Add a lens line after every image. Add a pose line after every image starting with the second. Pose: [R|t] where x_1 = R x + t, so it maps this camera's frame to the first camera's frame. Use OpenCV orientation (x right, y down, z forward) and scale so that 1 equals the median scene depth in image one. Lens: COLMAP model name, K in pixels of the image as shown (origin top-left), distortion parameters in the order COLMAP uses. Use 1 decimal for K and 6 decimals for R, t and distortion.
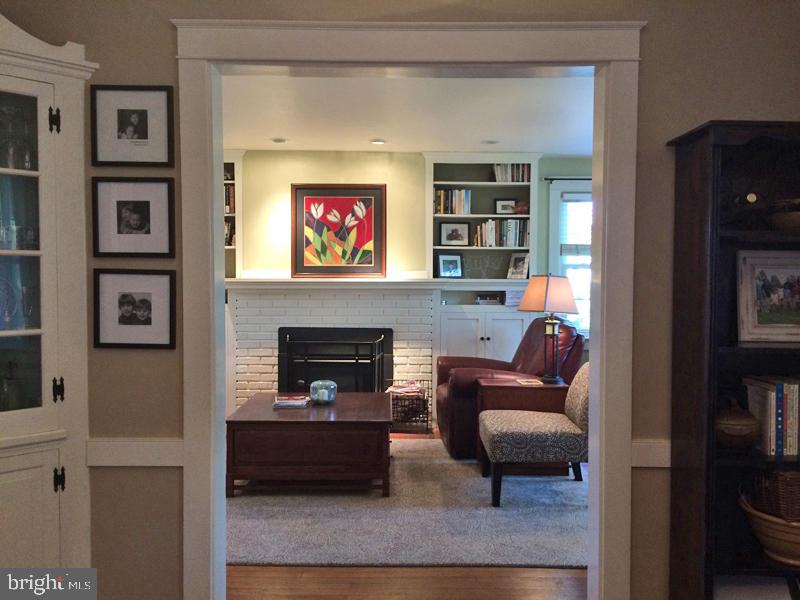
lens RADIAL K [[688.9, 0, 403.8], [0, 688.9, 300.4], [0, 0, 1]] dist [0.049352, -0.033959]
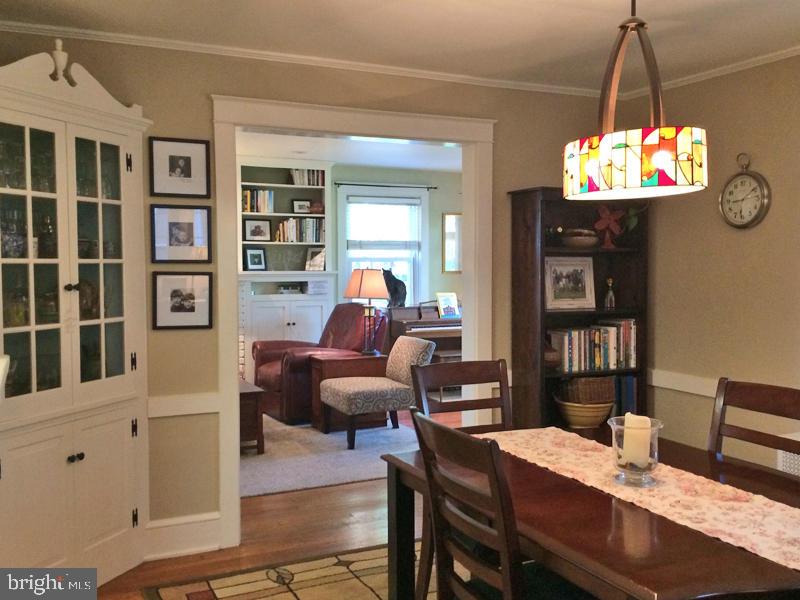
lens RADIAL K [[784.6, 0, 407.4], [0, 784.6, 297.5], [0, 0, 1]] dist [0.050592, 0.000000]
pose [[0.900807, -0.026233, 0.433427, -0.267336], [0.021672, 0.999646, 0.015462, -0.003289], [-0.433679, -0.004535, 0.901056, -0.242024]]
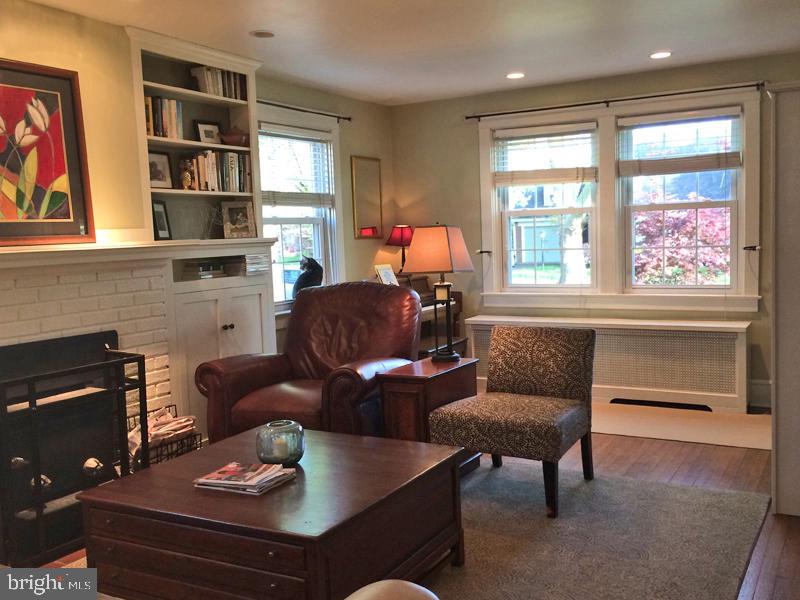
lens RADIAL K [[784.6, 0, 404.8], [0, 784.6, 301.1], [0, 0, 1]] dist [0.050592, 0.000000]
pose [[0.501431, -0.100586, 0.859331, -0.460003], [0.071467, 0.994640, 0.074722, -0.015262], [-0.862241, 0.023946, 0.505932, 0.458220]]
